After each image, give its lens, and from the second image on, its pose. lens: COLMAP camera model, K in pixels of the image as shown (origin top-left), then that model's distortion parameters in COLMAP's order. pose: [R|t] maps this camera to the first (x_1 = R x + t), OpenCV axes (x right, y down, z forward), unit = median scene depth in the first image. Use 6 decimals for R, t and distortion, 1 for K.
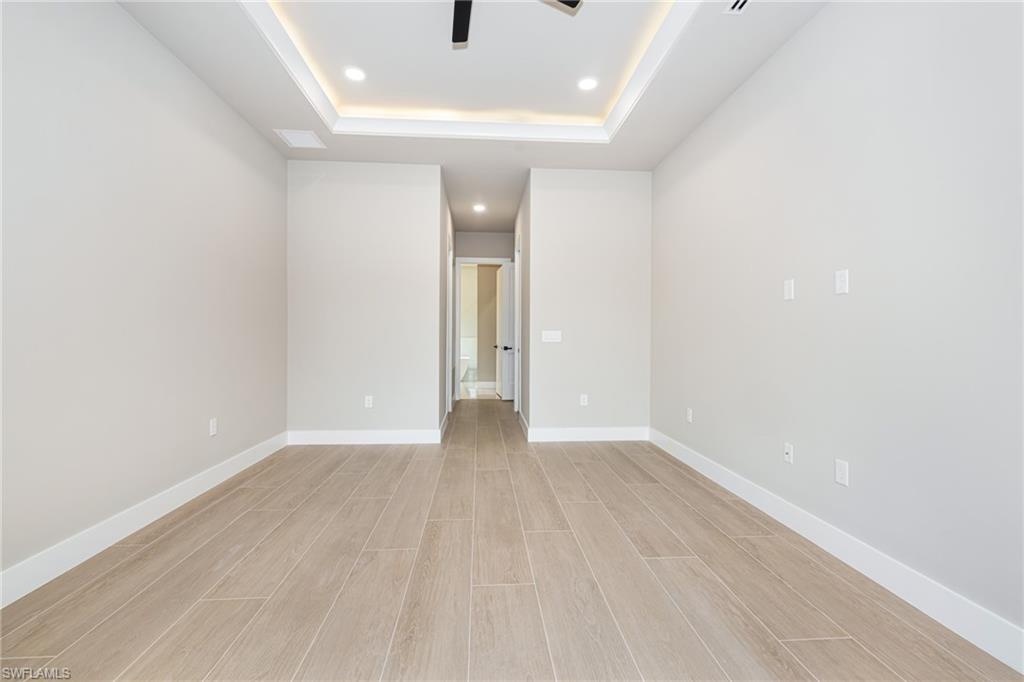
lens RADIAL K [[448.6, 0, 508.9], [0, 448.6, 338.7], [0, 0, 1]] dist [-0.000622, 0.000046]
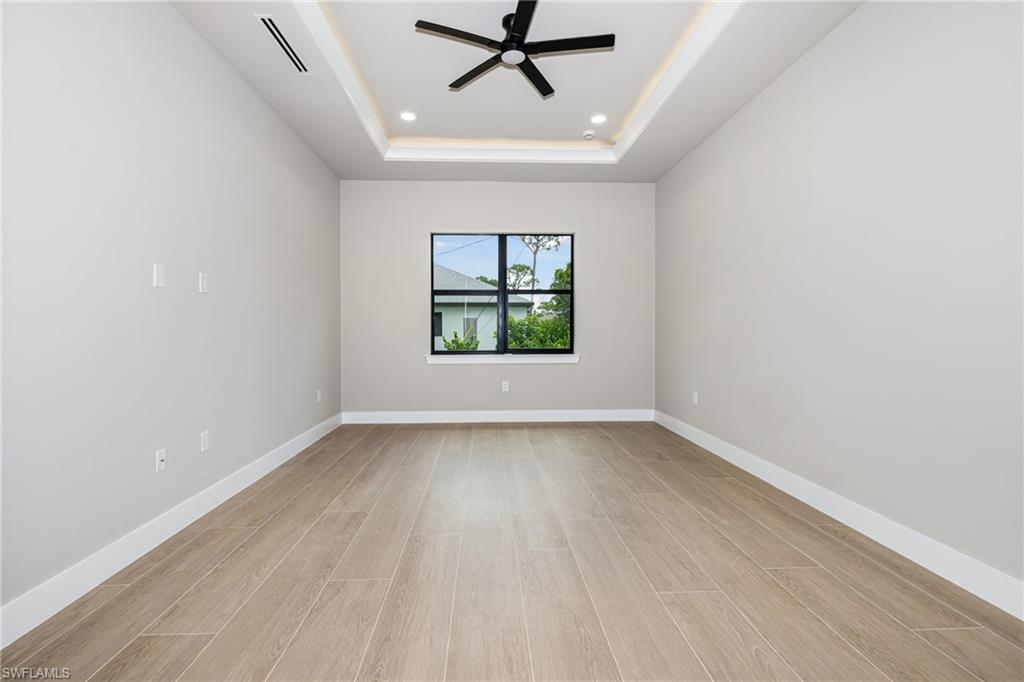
lens RADIAL K [[448.6, 0, 508.9], [0, 448.6, 338.7], [0, 0, 1]] dist [-0.000622, 0.000046]
pose [[-0.999914, -0.004050, 0.012503, -0.083582], [-0.003688, 0.999576, 0.028873, -0.015043], [-0.012615, 0.028825, -0.999505, 2.020406]]
